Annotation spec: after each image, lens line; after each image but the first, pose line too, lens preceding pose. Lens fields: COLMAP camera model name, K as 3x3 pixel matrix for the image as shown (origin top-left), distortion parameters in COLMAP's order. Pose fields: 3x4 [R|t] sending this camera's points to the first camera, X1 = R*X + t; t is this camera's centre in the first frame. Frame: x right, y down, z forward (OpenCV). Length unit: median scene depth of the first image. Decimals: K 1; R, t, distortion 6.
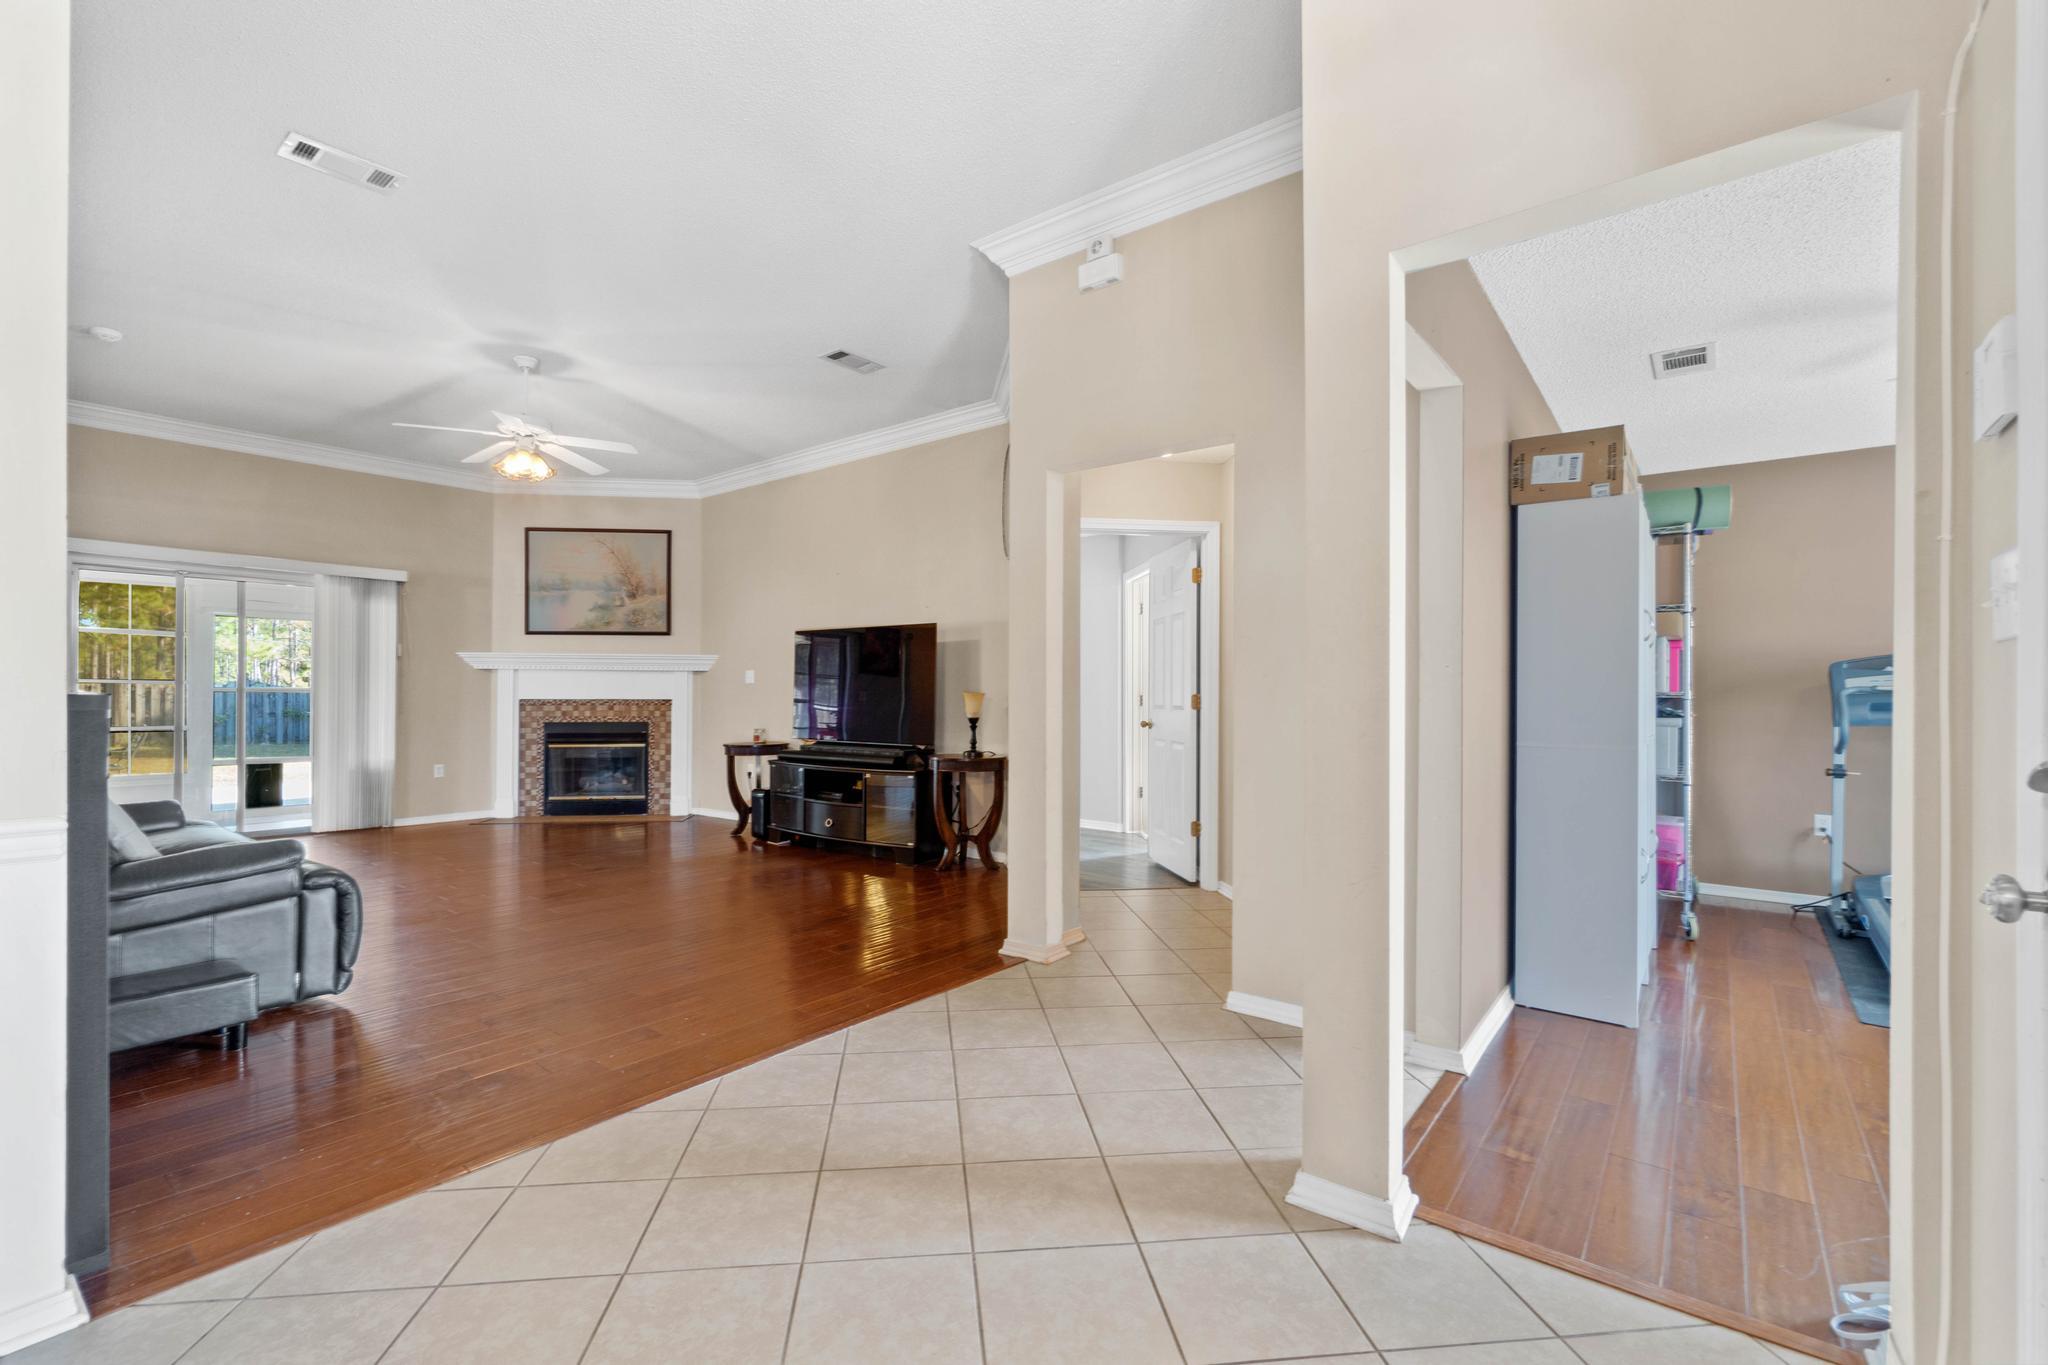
lens RADIAL K [[886.1, 0, 1015.5], [0, 886.1, 684.1], [0, 0, 1]] dist [-0.002661, 0.000377]
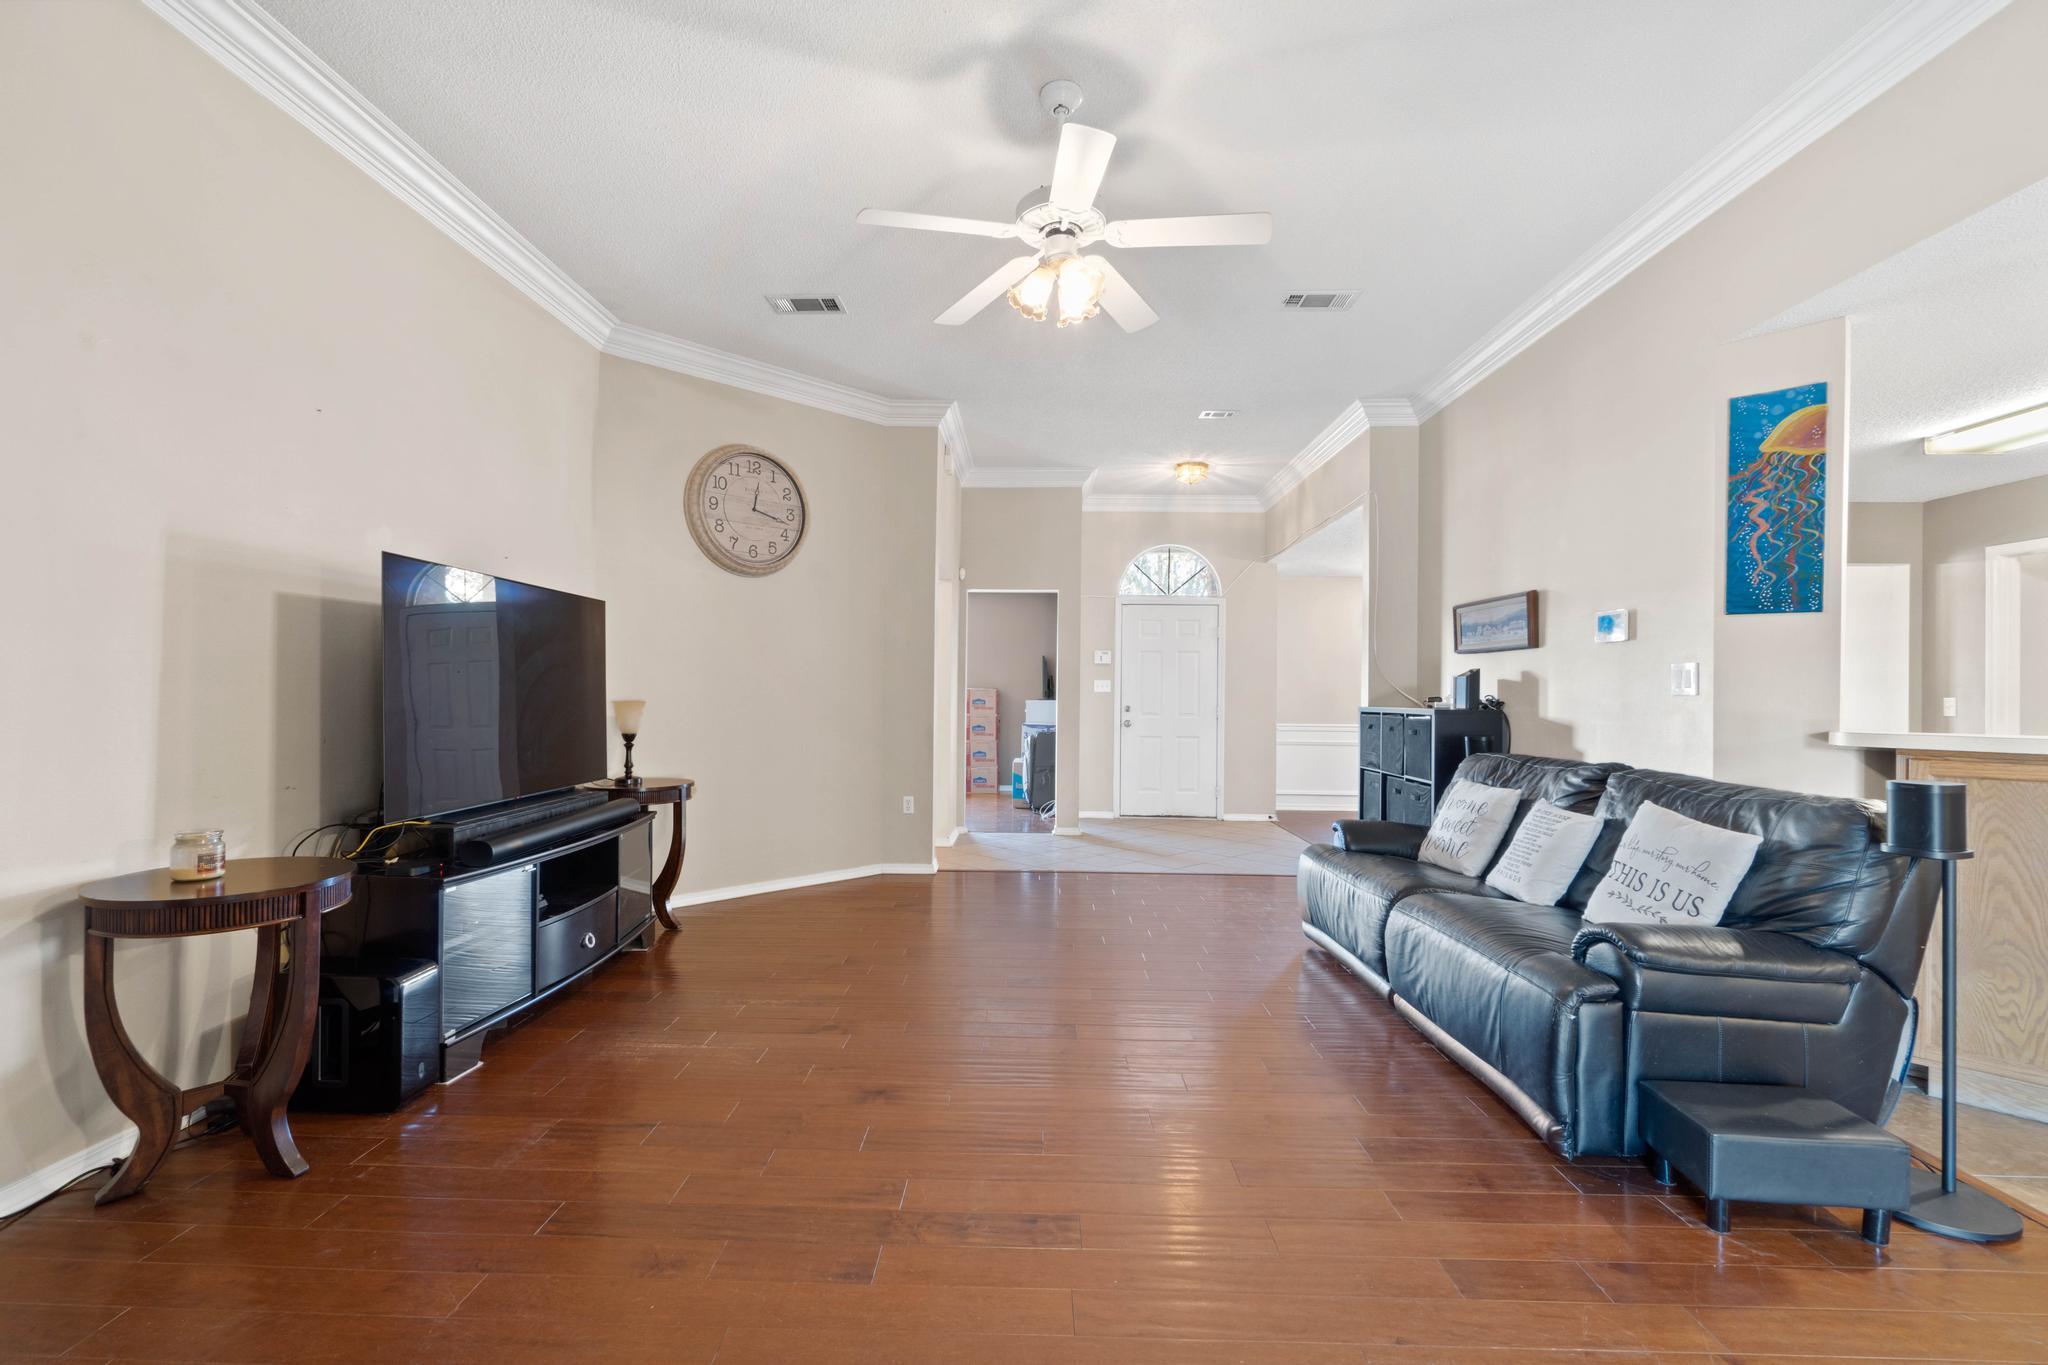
lens RADIAL K [[886.1, 0, 1015.5], [0, 886.1, 684.1], [0, 0, 1]] dist [-0.002661, 0.000377]
pose [[-0.601333, -0.000389, 0.798998, -0.621682], [-0.017549, 0.999765, -0.012721, -0.000538], [-0.798806, -0.021672, -0.601199, 0.858917]]
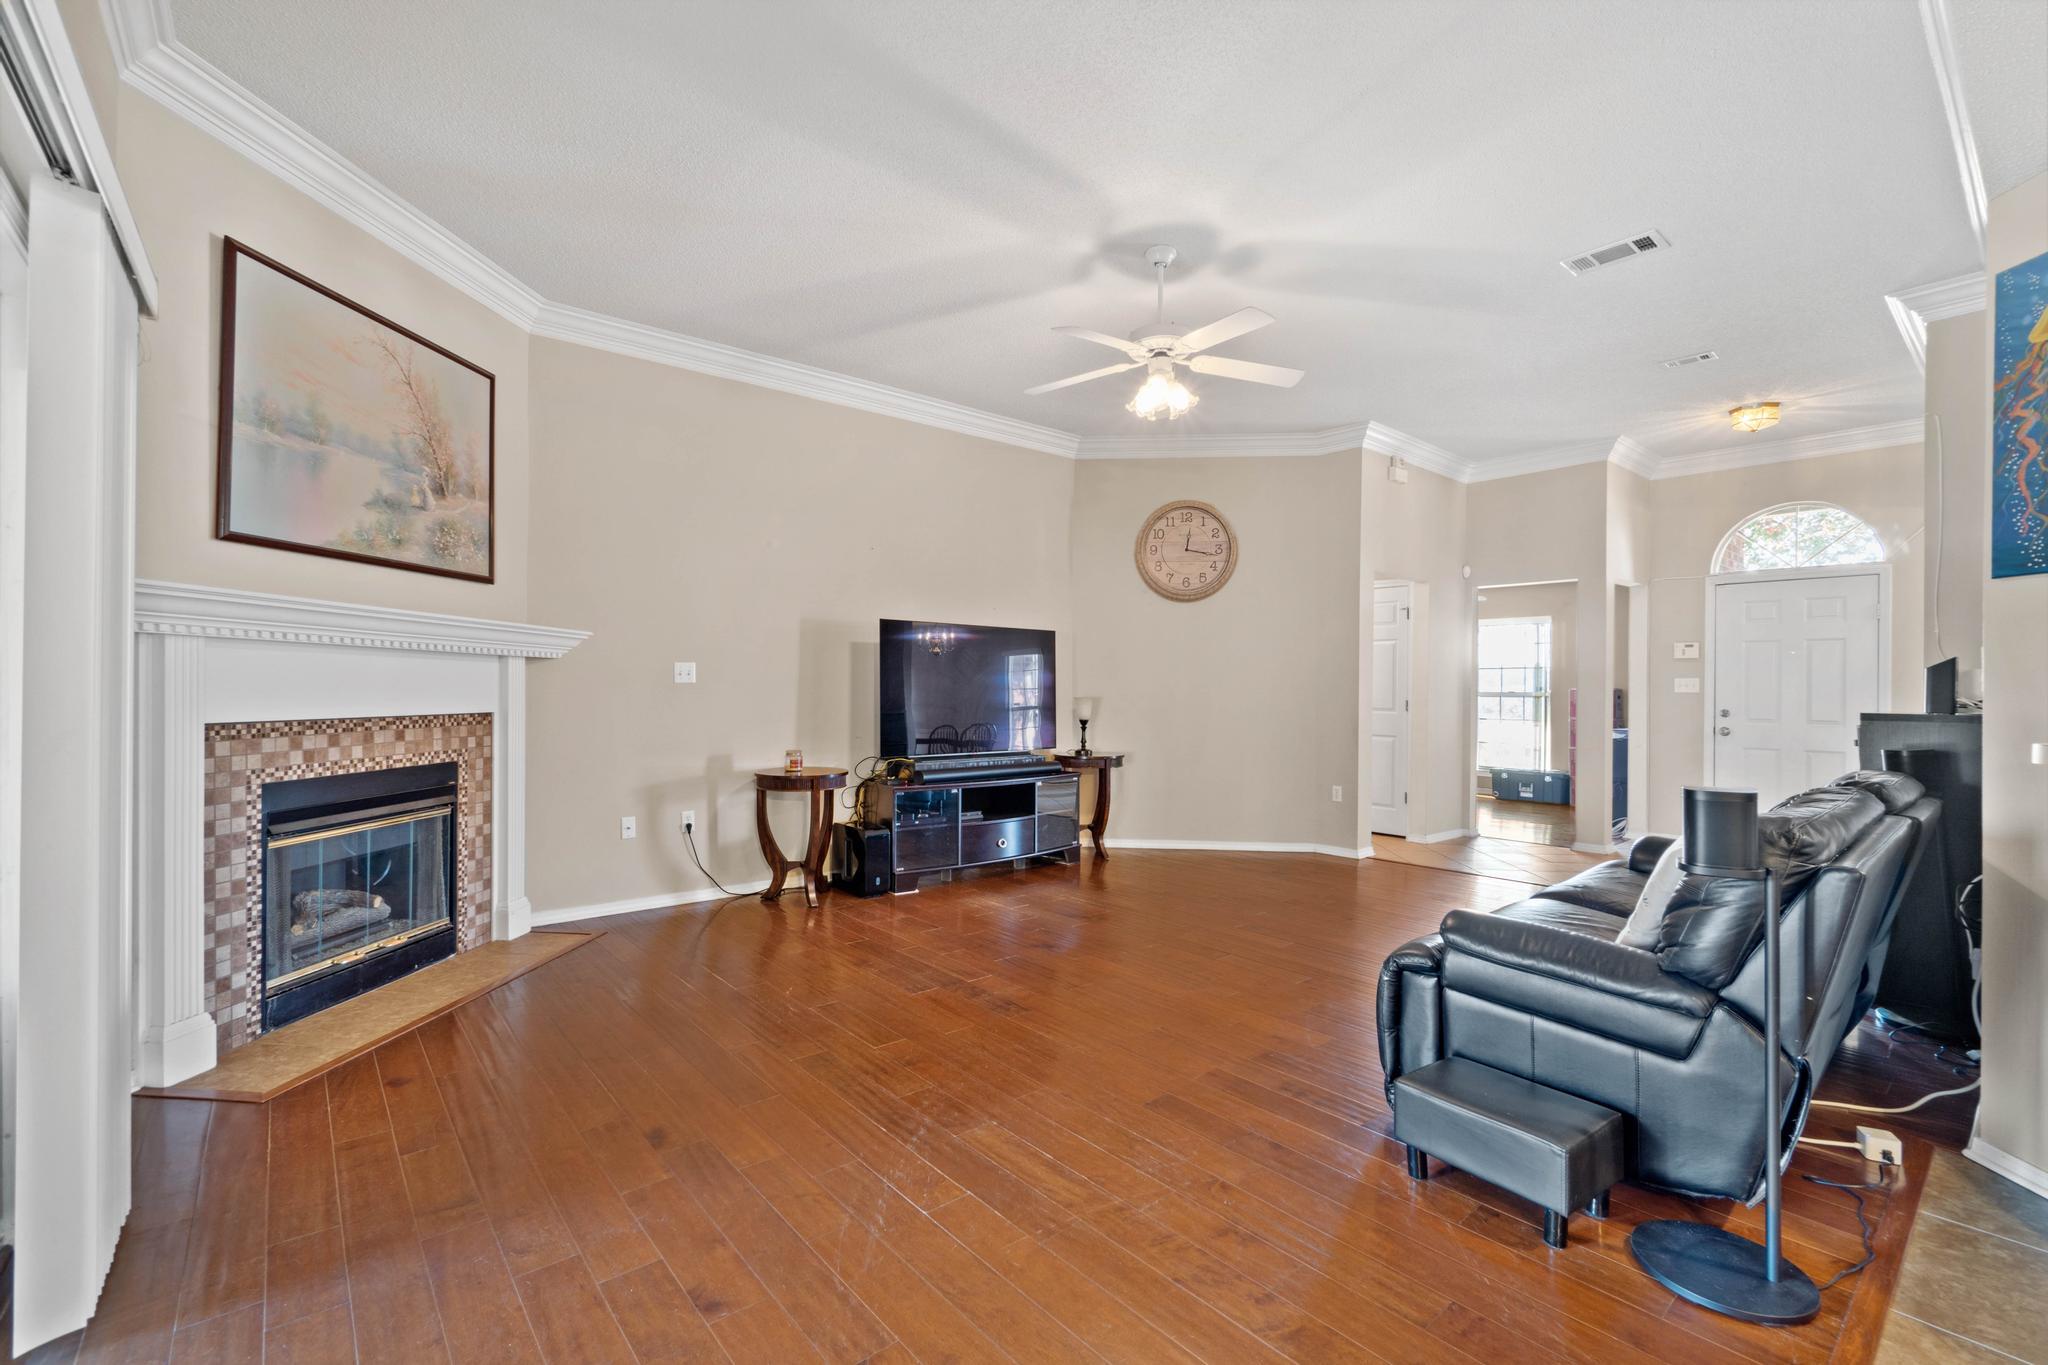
lens RADIAL K [[880.3, 0, 1011.5], [0, 880.3, 683.1], [0, 0, 1]] dist [-0.003063, 0.000307]
pose [[0.203548, 0.004900, 0.979053, -0.830409], [-0.016260, 0.999866, -0.001624, -0.003391], [-0.978930, -0.015589, 0.203601, 0.620239]]
